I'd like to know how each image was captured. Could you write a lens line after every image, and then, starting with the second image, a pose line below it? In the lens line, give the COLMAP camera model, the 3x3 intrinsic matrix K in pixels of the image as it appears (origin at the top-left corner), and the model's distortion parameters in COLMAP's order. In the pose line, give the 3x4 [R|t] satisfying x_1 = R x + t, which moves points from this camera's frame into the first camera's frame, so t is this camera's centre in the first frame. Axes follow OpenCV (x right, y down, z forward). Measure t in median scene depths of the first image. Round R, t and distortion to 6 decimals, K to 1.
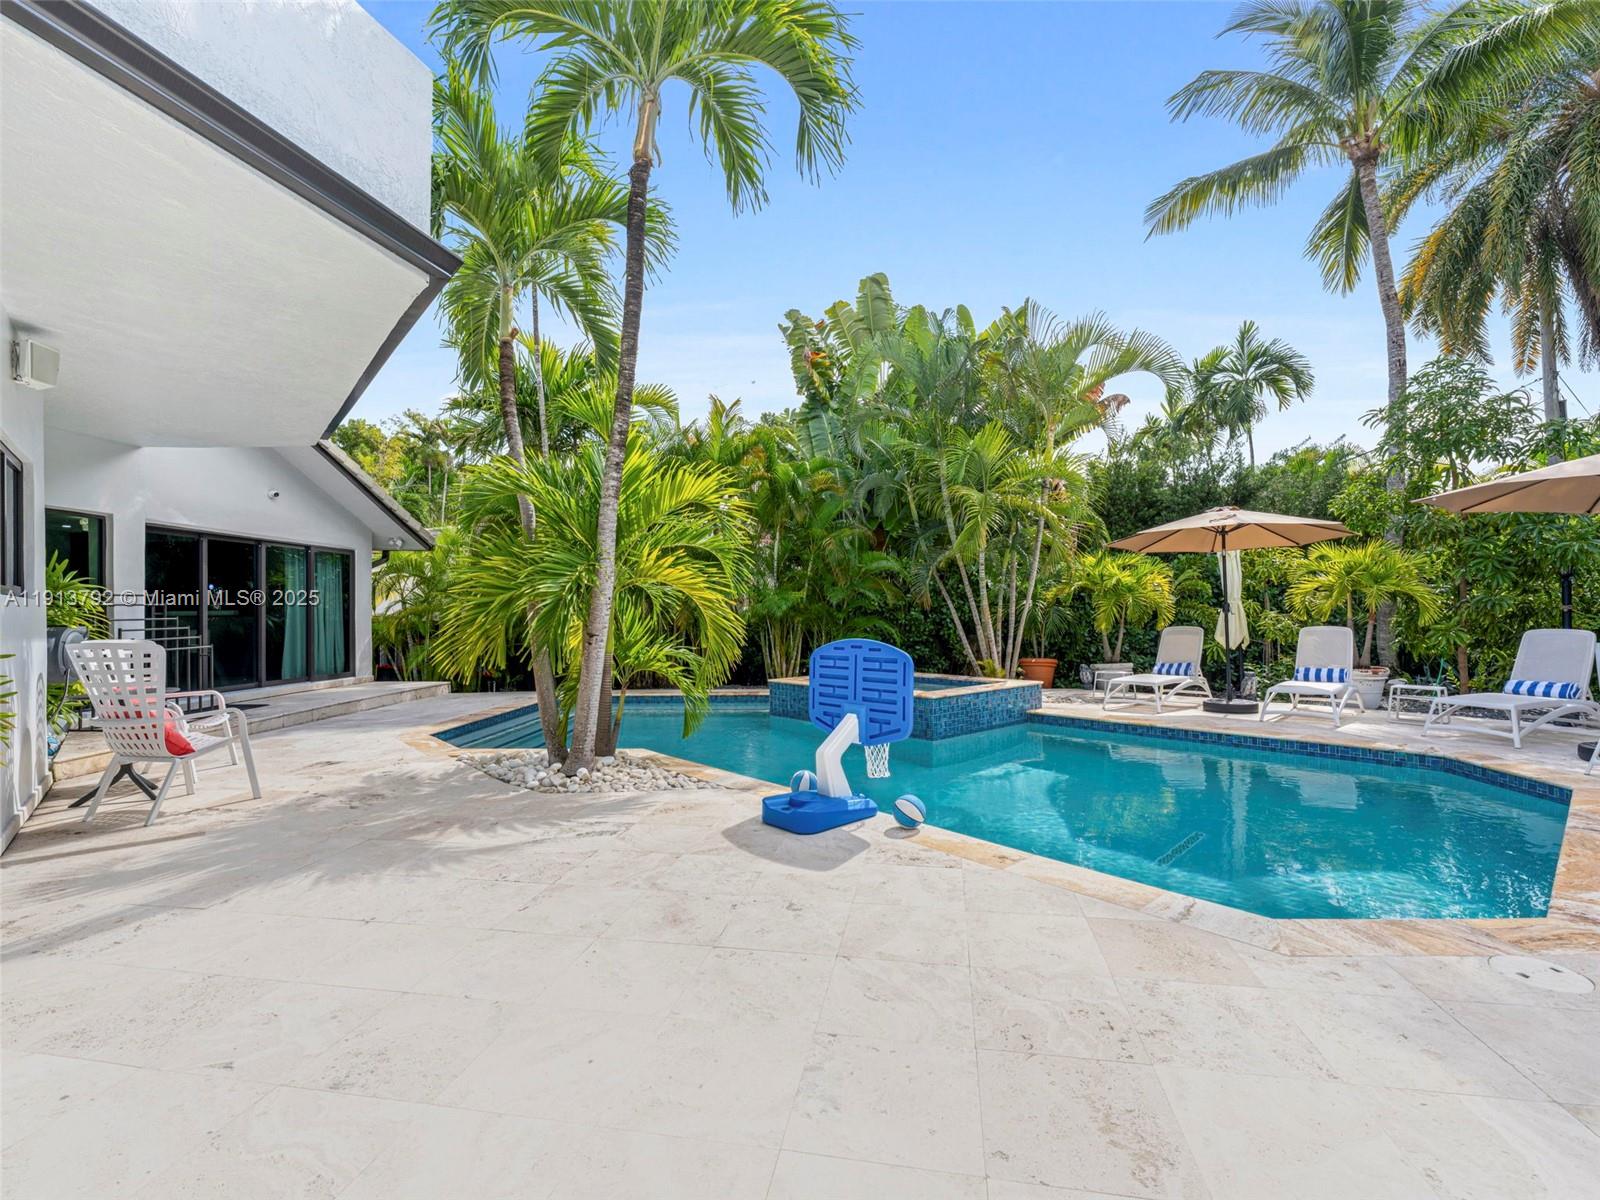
lens RADIAL K [[717.8, 0, 795.2], [0, 717.8, 598.9], [0, 0, 1]] dist [0.003706, -0.002668]
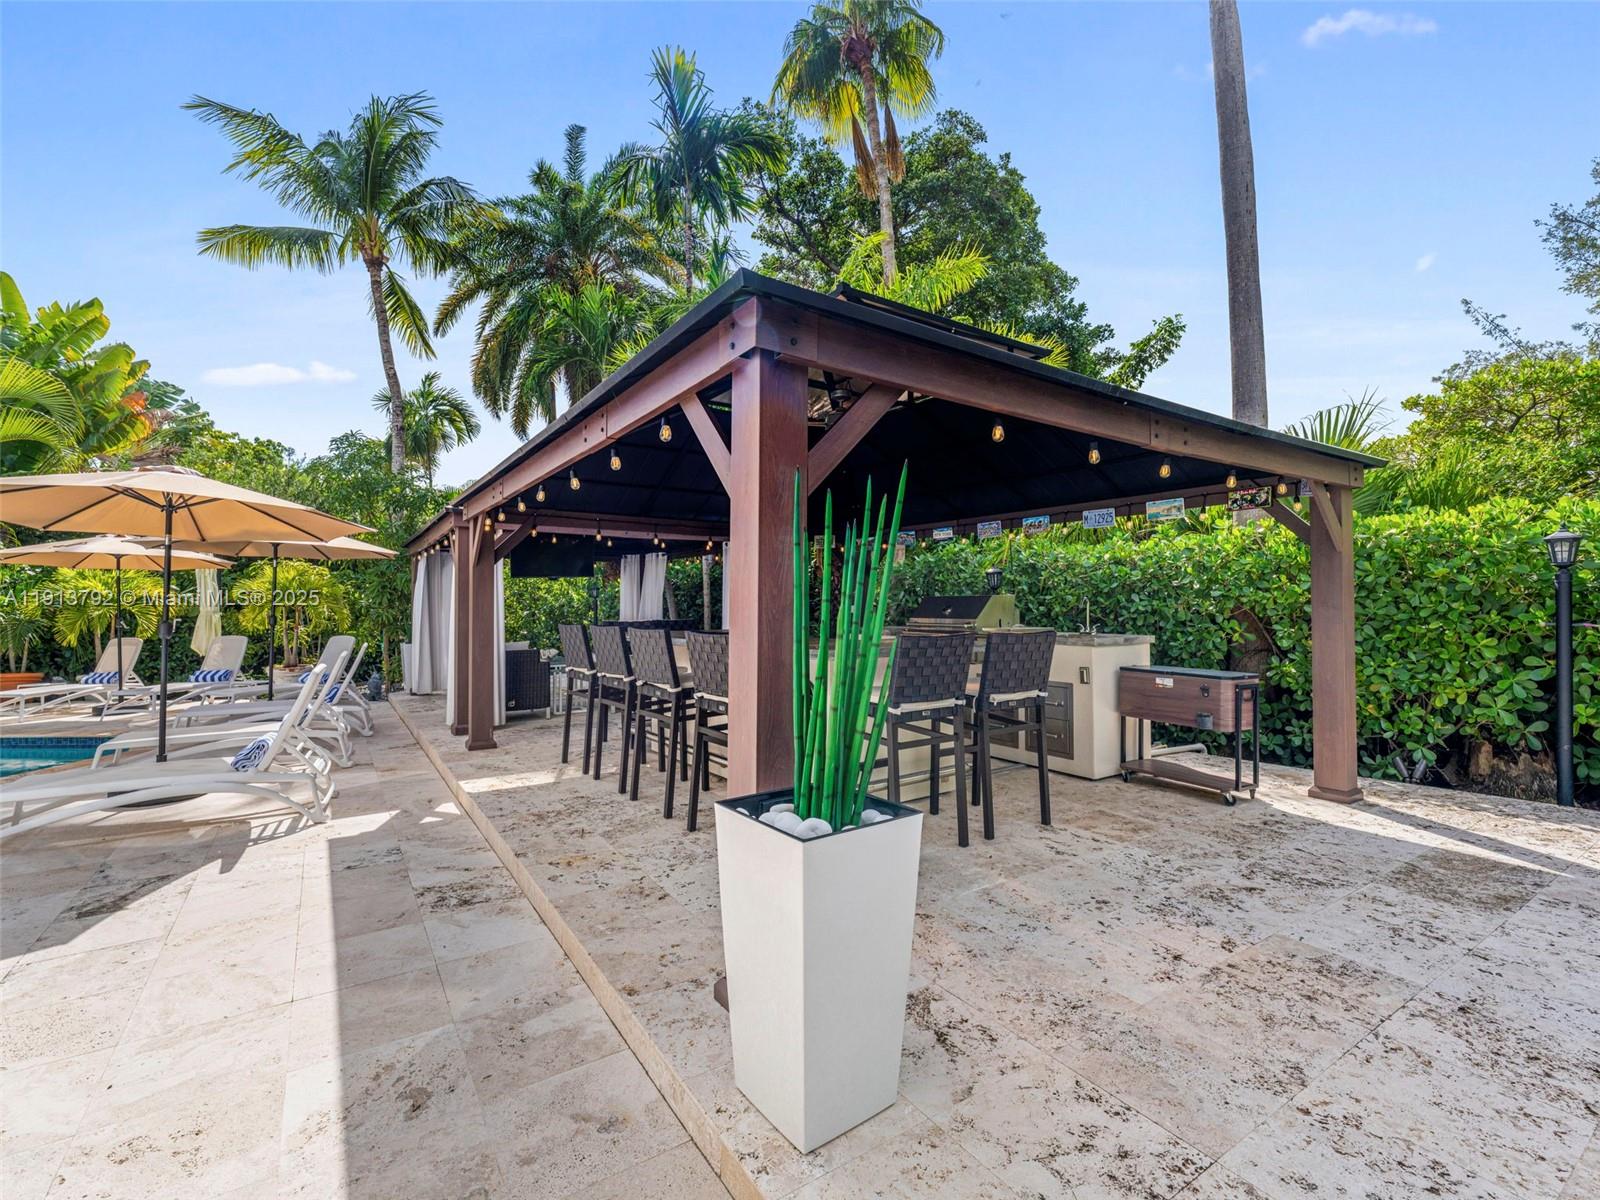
lens RADIAL K [[717.8, 0, 797.7], [0, 717.8, 606.0], [0, 0, 1]] dist [0.003706, -0.002668]
pose [[0.708551, -0.002411, 0.705656, 0.515777], [-0.006456, 0.999930, 0.009900, -0.030923], [-0.705630, -0.011570, 0.708486, -0.525480]]
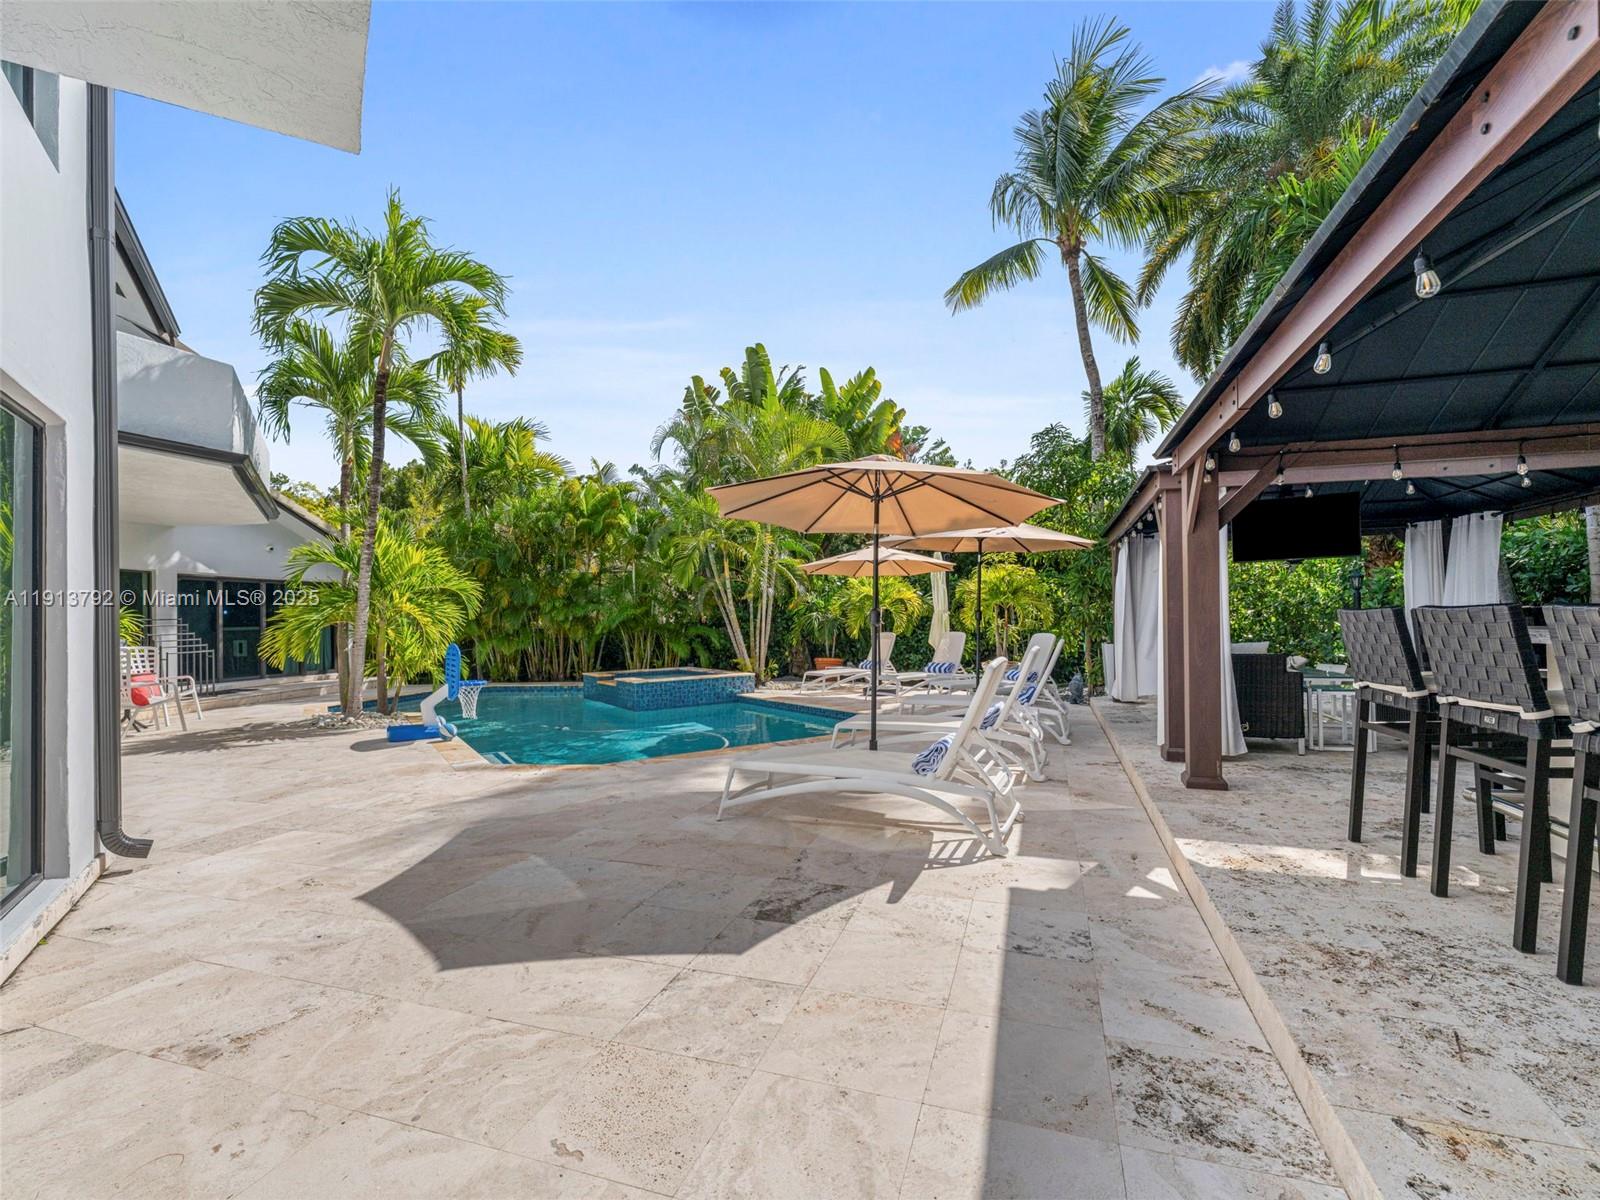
lens RADIAL K [[717.8, 0, 795.5], [0, 717.8, 602.0], [0, 0, 1]] dist [0.003706, -0.002668]
pose [[0.991290, -0.012811, -0.131075, 0.575291], [0.011924, 0.999900, -0.007550, -0.012126], [0.131159, 0.005921, 0.991344, -0.348823]]
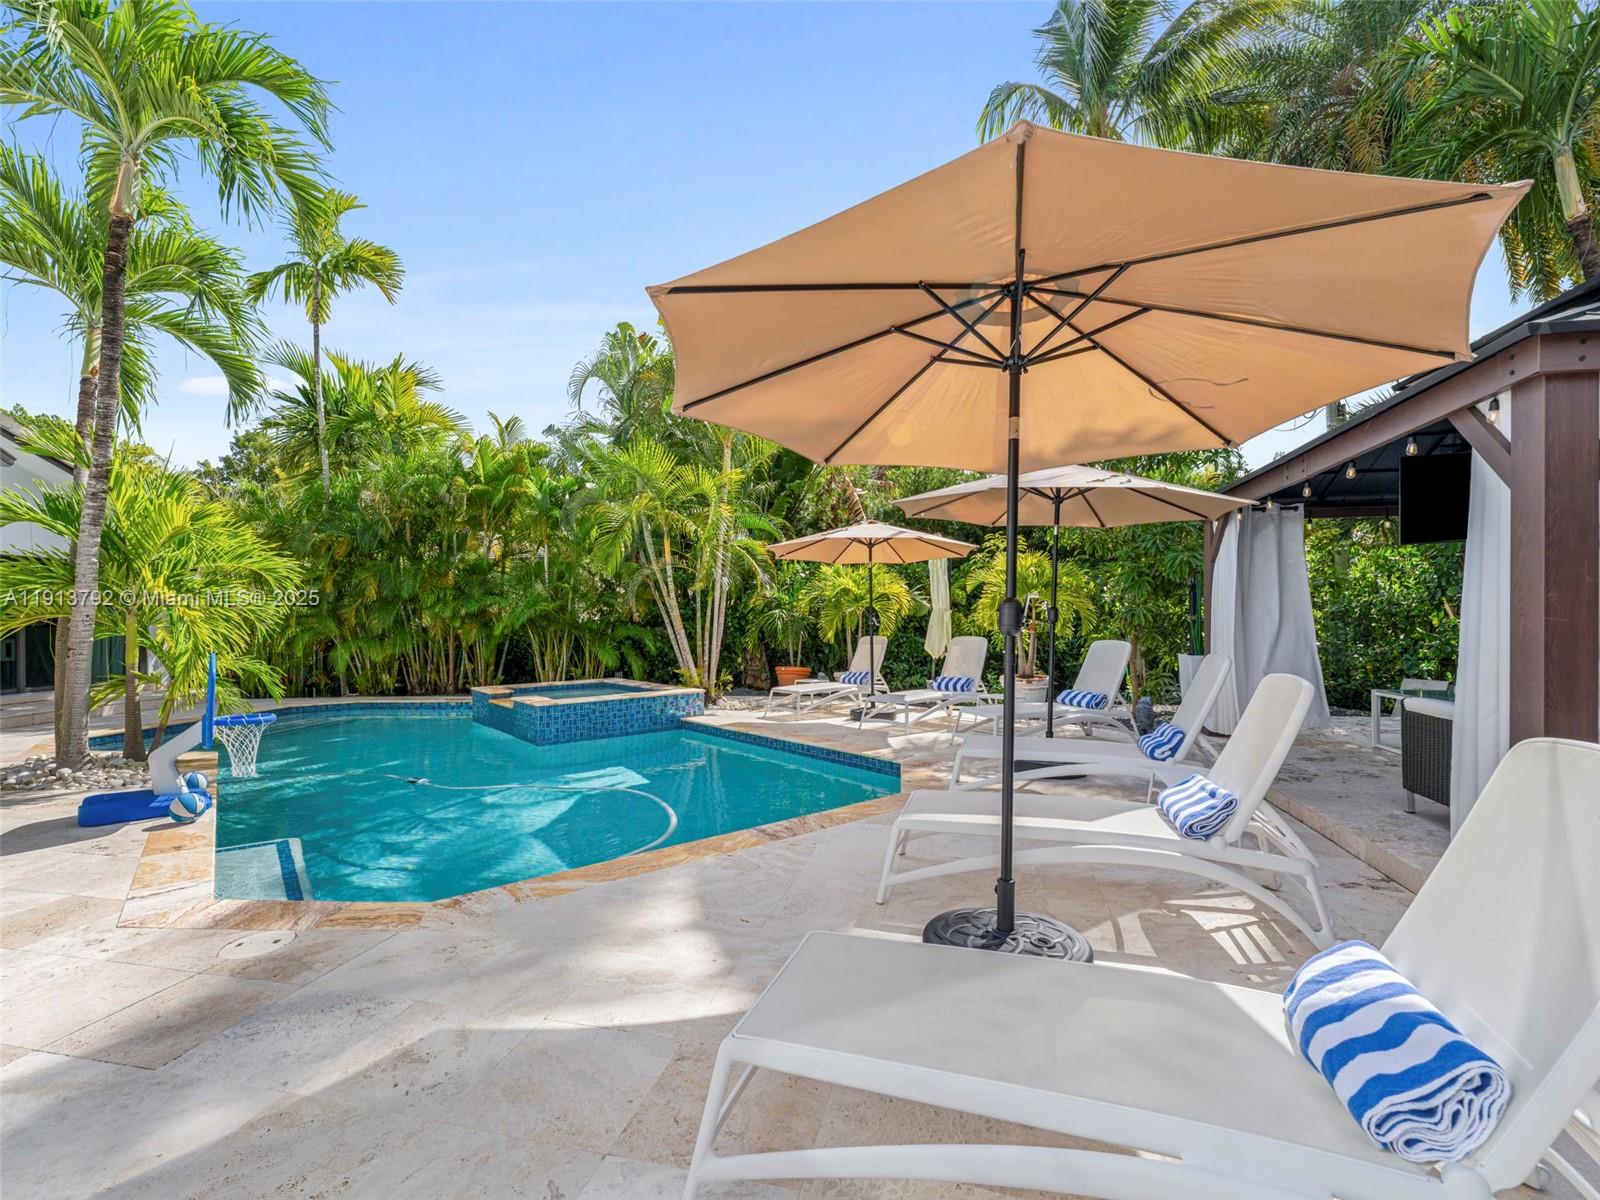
lens RADIAL K [[722.0, 0, 793.5], [0, 722.0, 611.2], [0, 0, 1]] dist [0.004712, -0.002013]
pose [[0.999089, -0.001349, -0.042655, 0.492224], [0.001660, 0.999972, 0.007262, -0.007246], [0.042644, -0.007326, 0.999063, -0.042814]]
